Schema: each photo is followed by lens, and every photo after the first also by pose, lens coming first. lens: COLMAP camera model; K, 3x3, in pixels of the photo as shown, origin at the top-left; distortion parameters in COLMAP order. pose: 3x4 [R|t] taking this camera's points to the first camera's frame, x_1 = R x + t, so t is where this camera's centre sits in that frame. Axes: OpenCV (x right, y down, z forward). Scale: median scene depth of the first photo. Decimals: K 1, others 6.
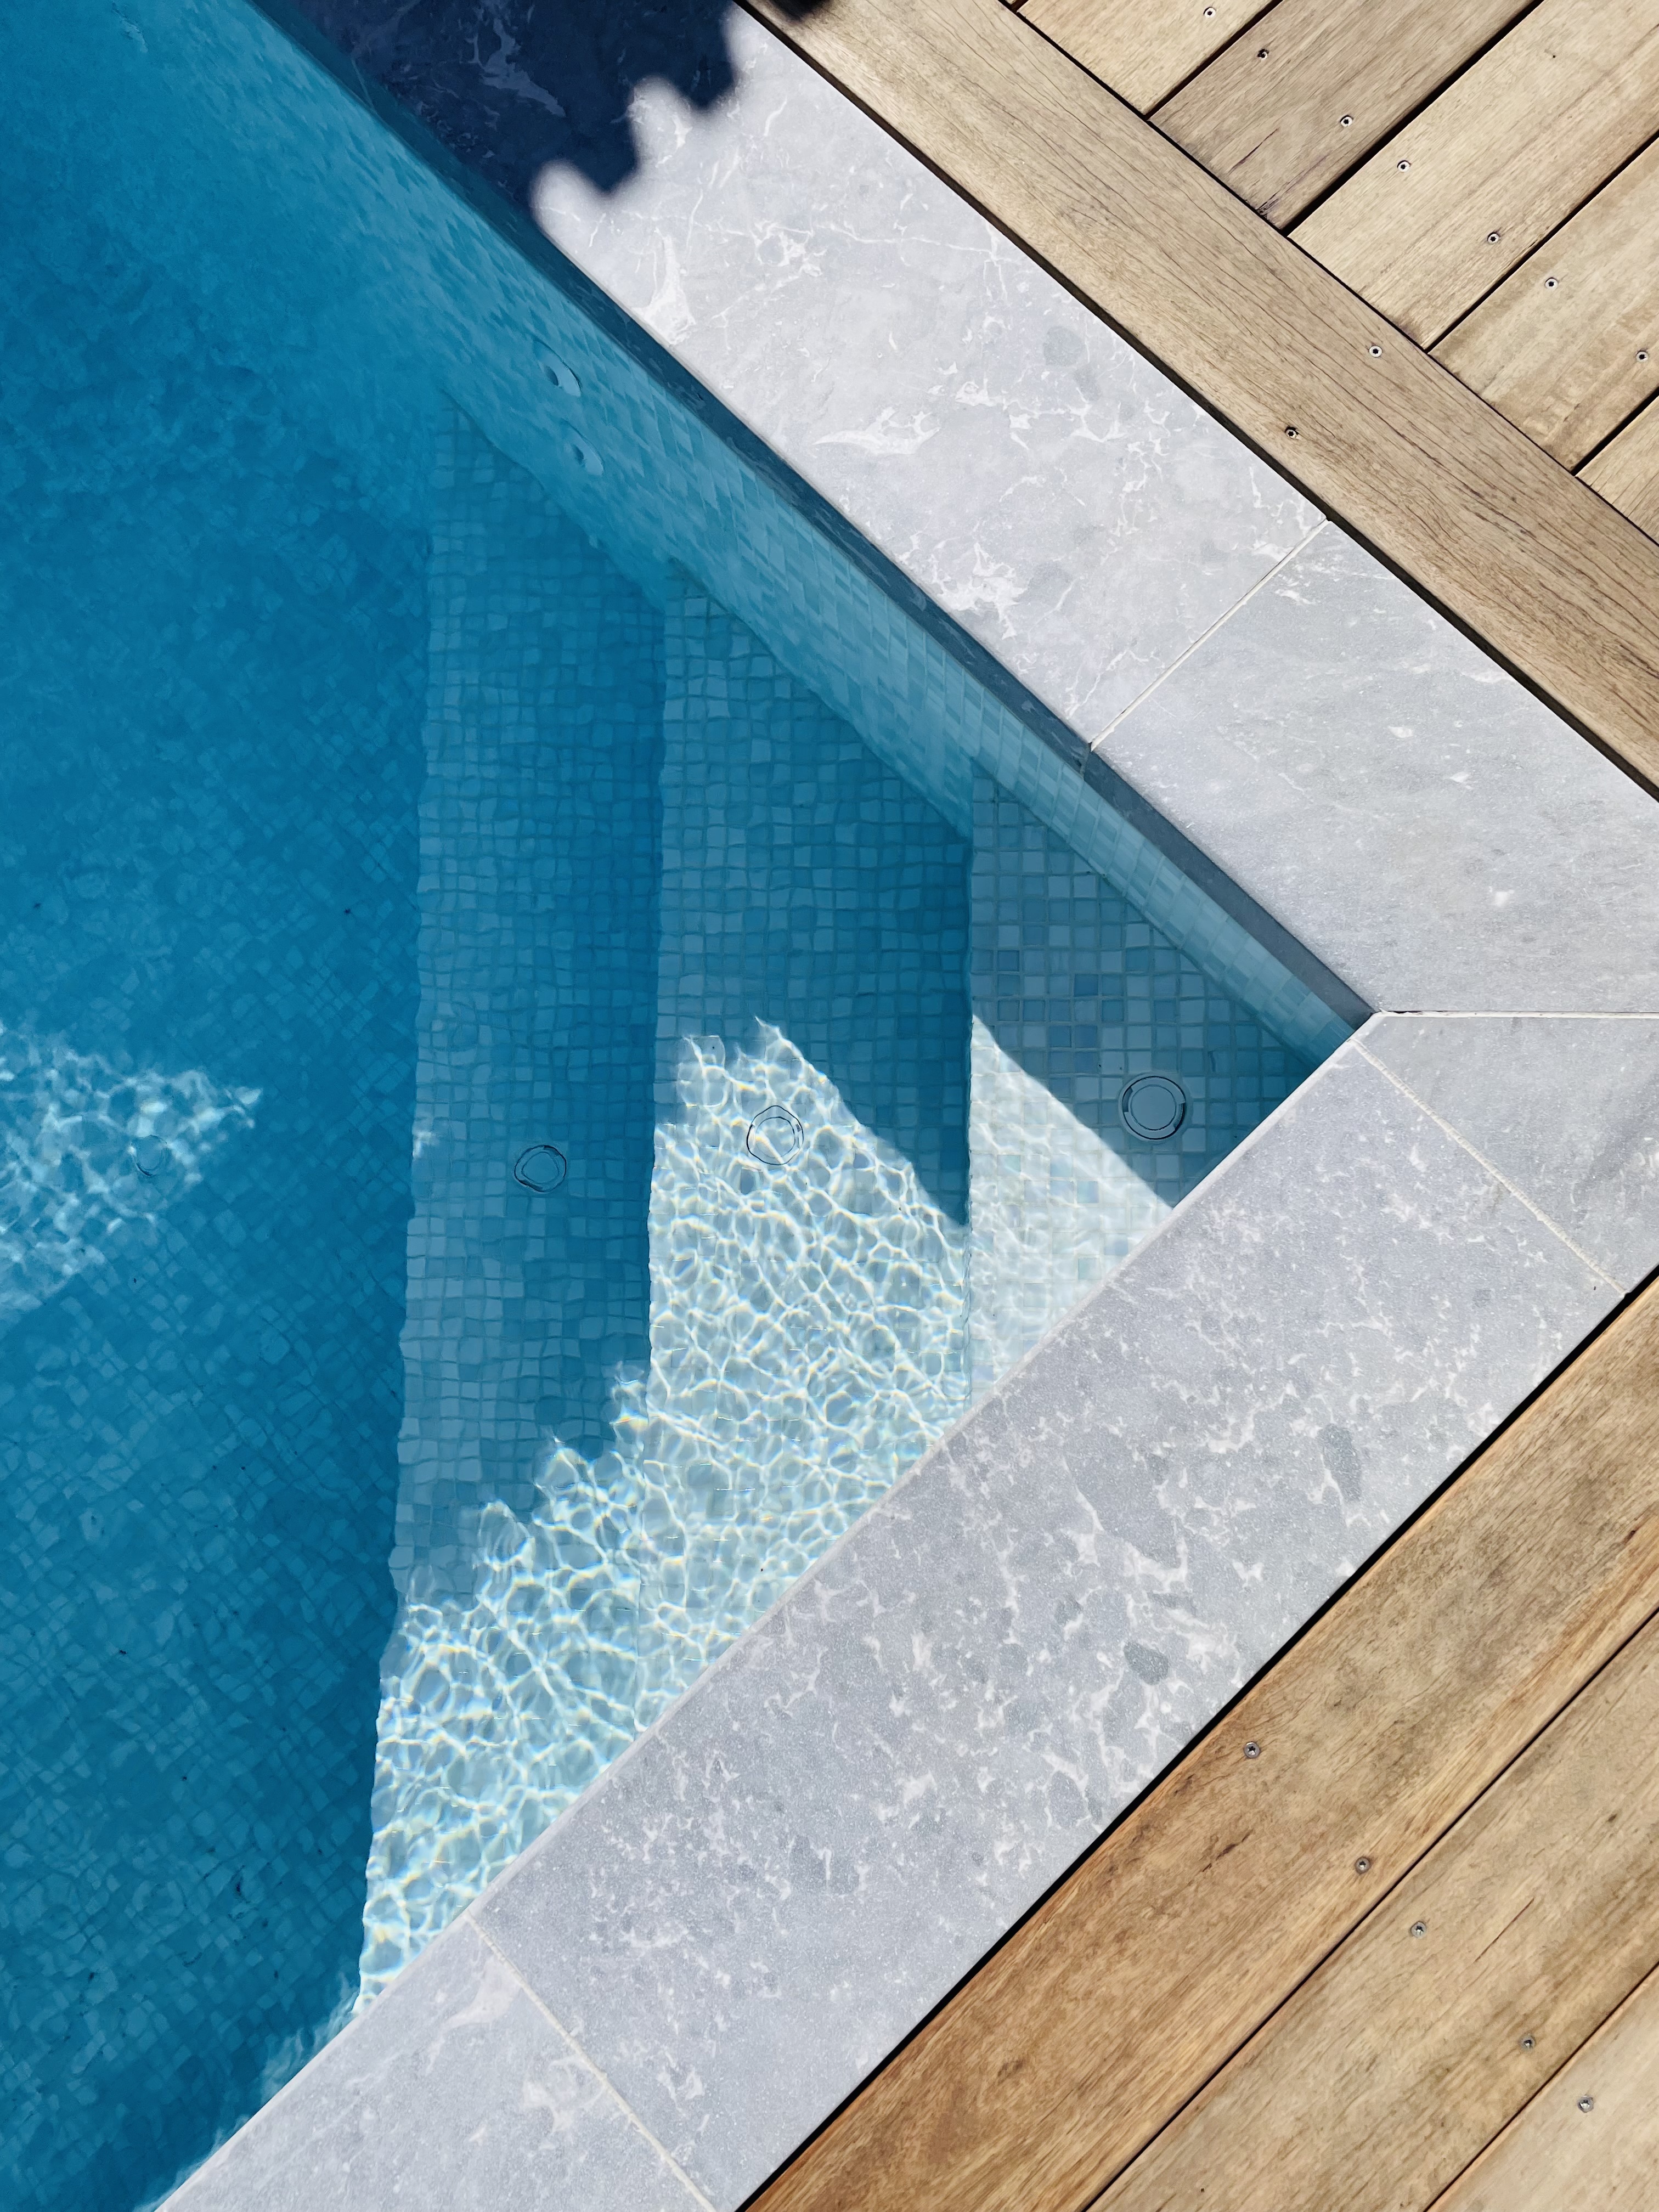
lens RADIAL K [[1674.2, 0, 820.5], [0, 1674.2, 1109.2], [0, 0, 1]] dist [0.088727, -0.121857]
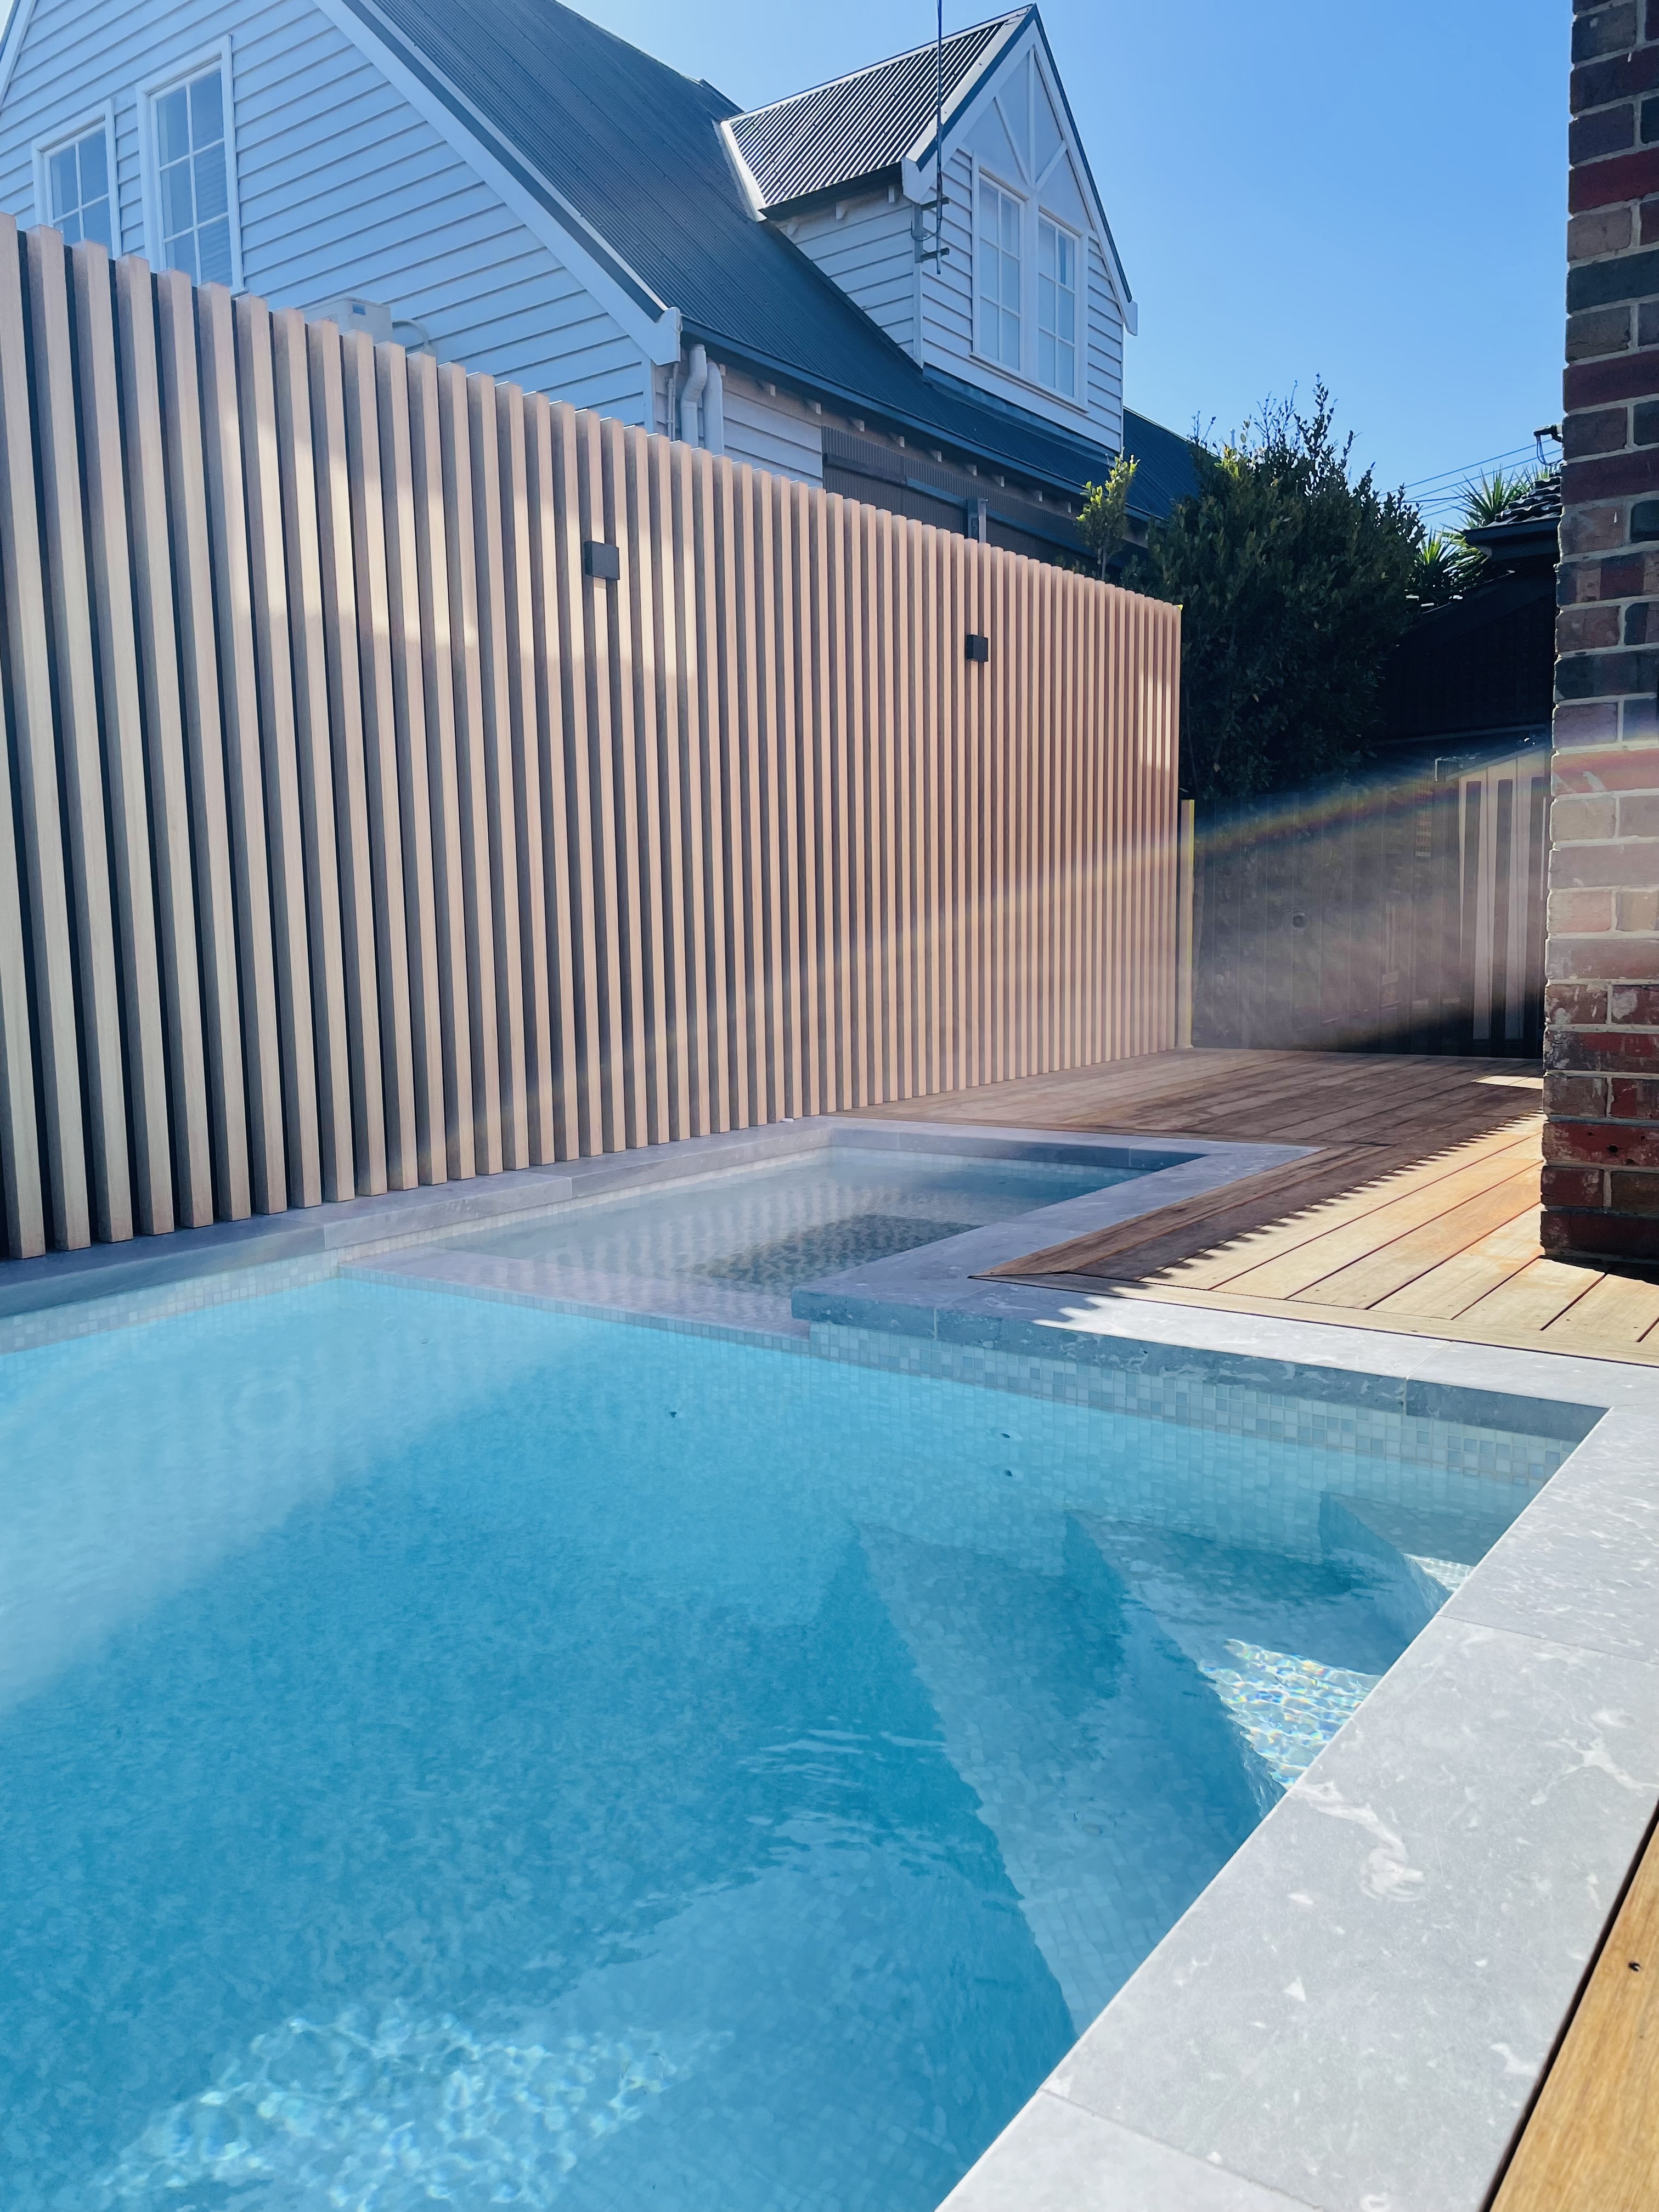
lens RADIAL K [[1674.2, 0, 820.5], [0, 1674.2, 1109.2], [0, 0, 1]] dist [0.088727, -0.121857]
pose [[0.981510, 0.013579, 0.190927, -1.026432], [0.178750, 0.291708, -0.939657, 1.638847], [-0.068454, 0.956411, 0.283887, 0.154752]]
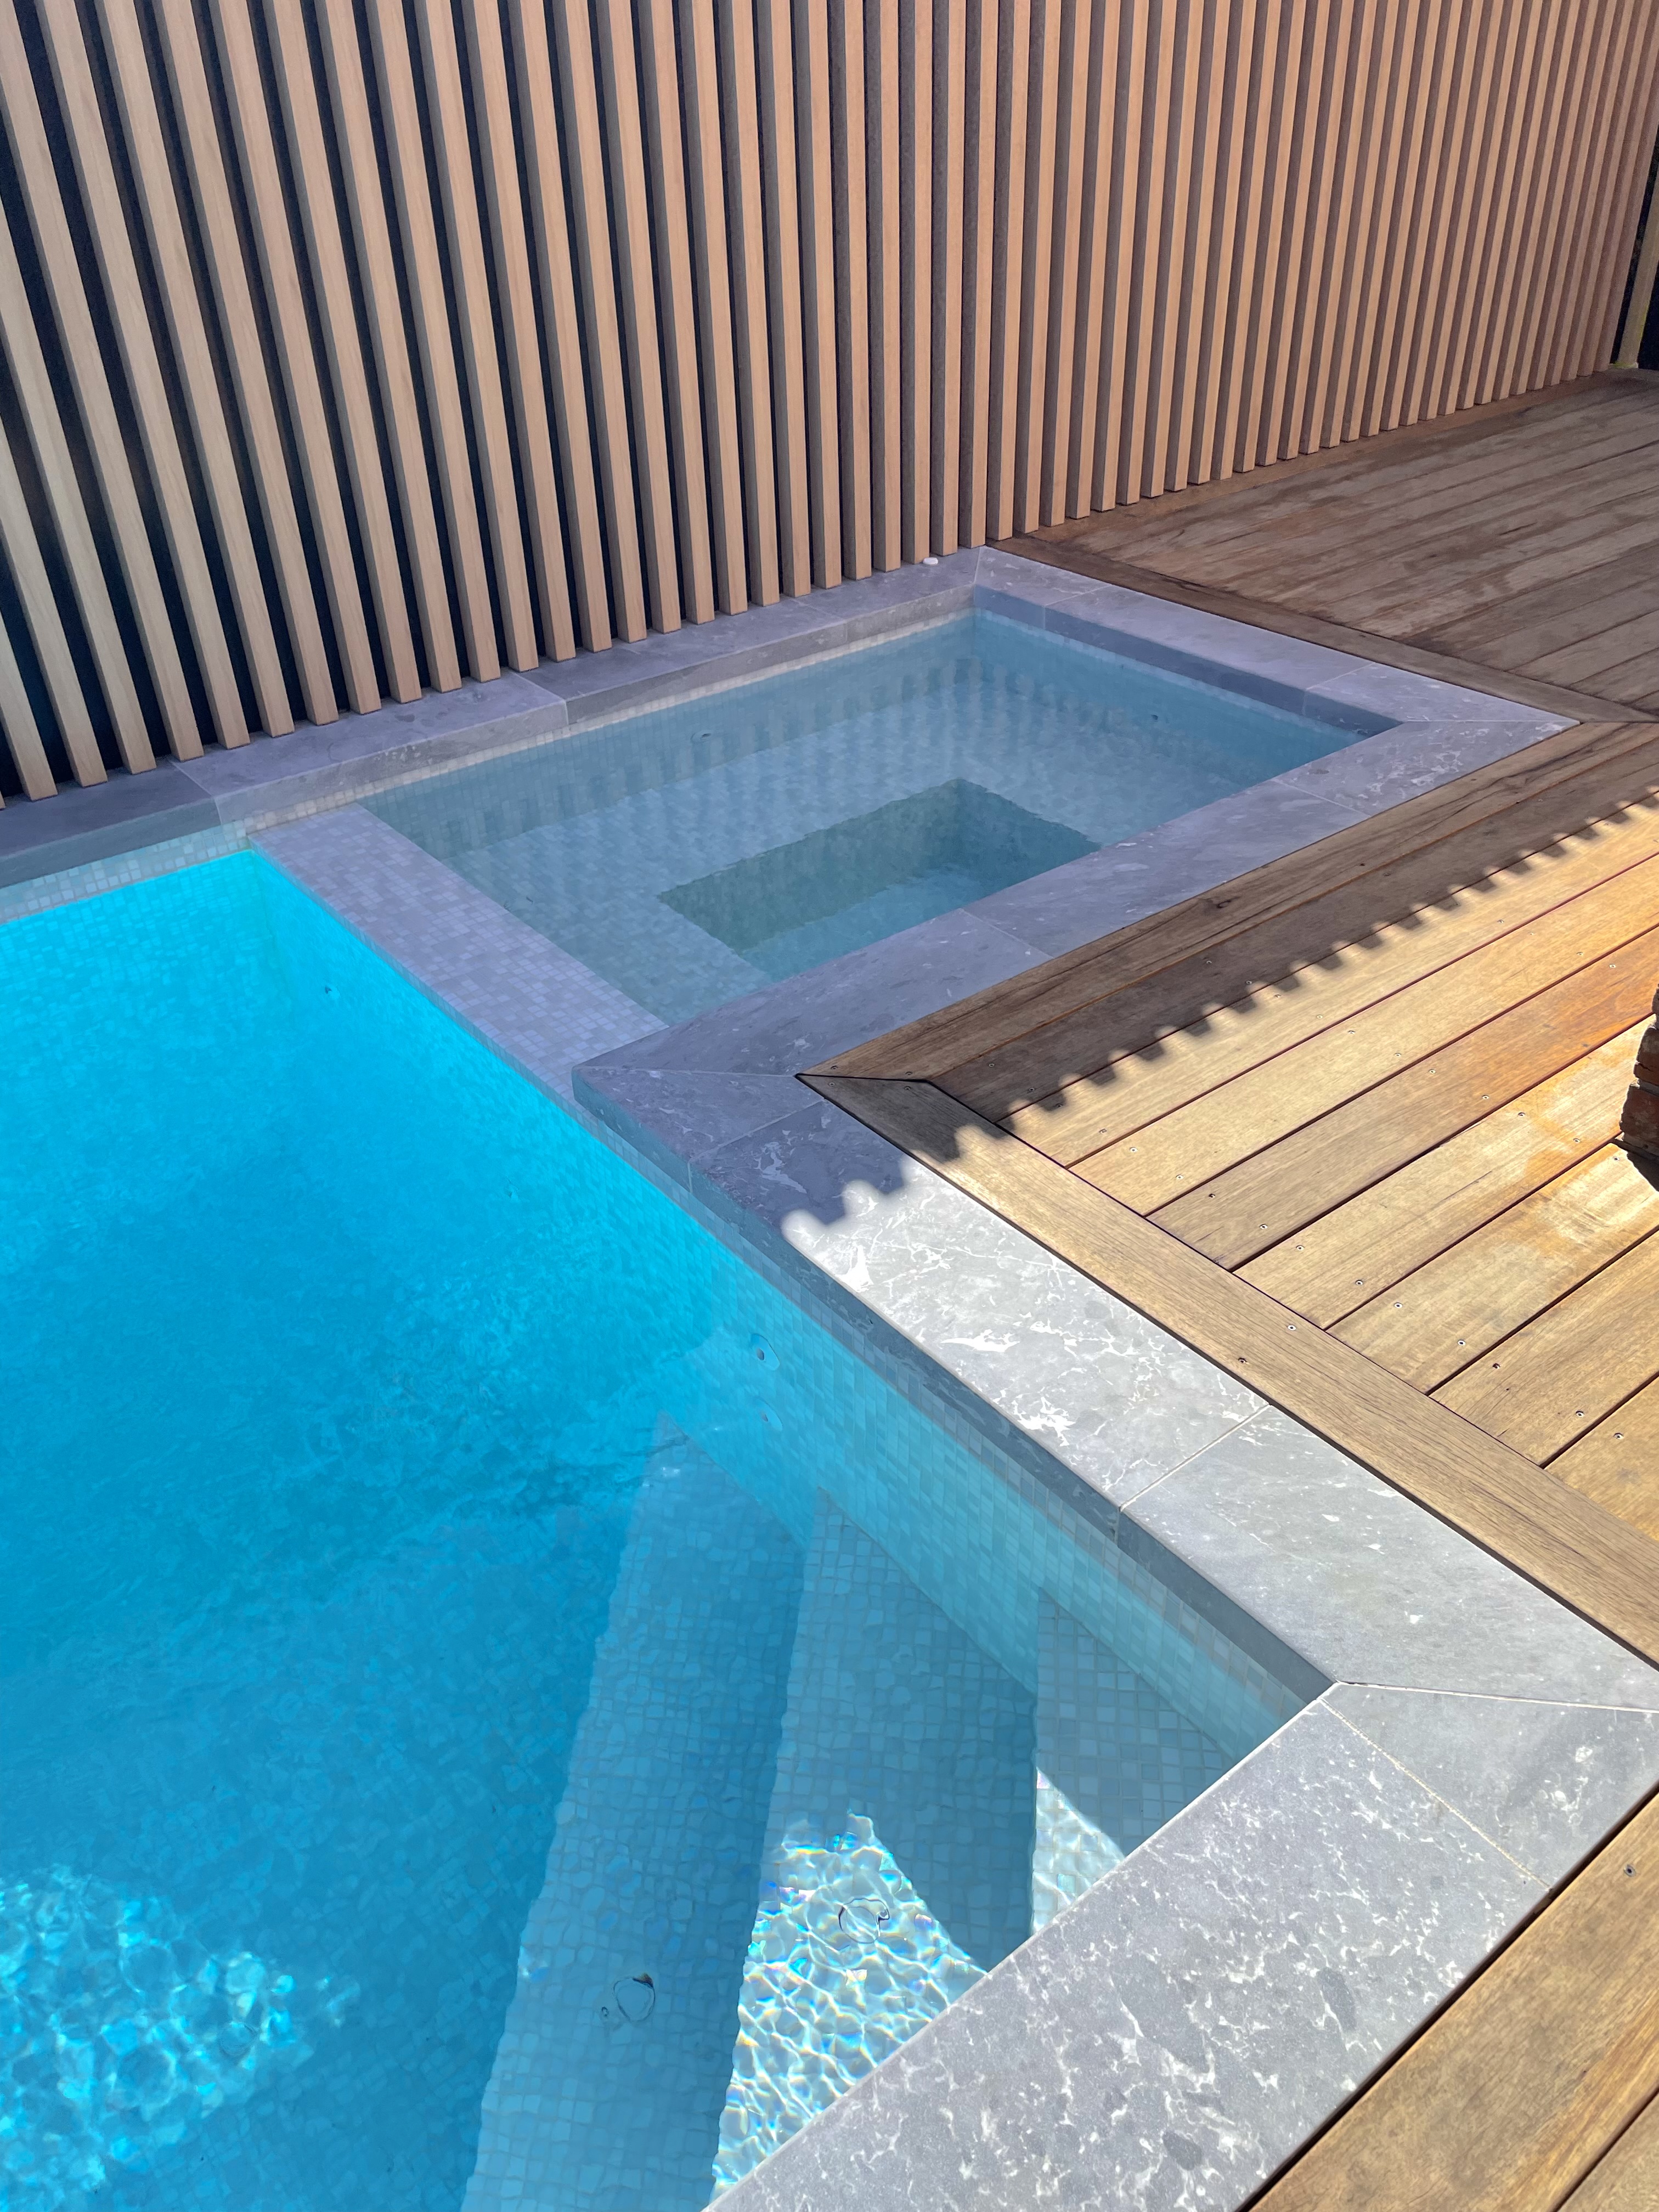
lens RADIAL K [[1674.2, 0, 820.5], [0, 1674.2, 1109.2], [0, 0, 1]] dist [0.088727, -0.121857]
pose [[0.994698, 0.074597, -0.070790, -0.024365], [-0.102815, 0.706445, -0.700260, 0.648790], [-0.002228, 0.703825, 0.710369, -0.321288]]
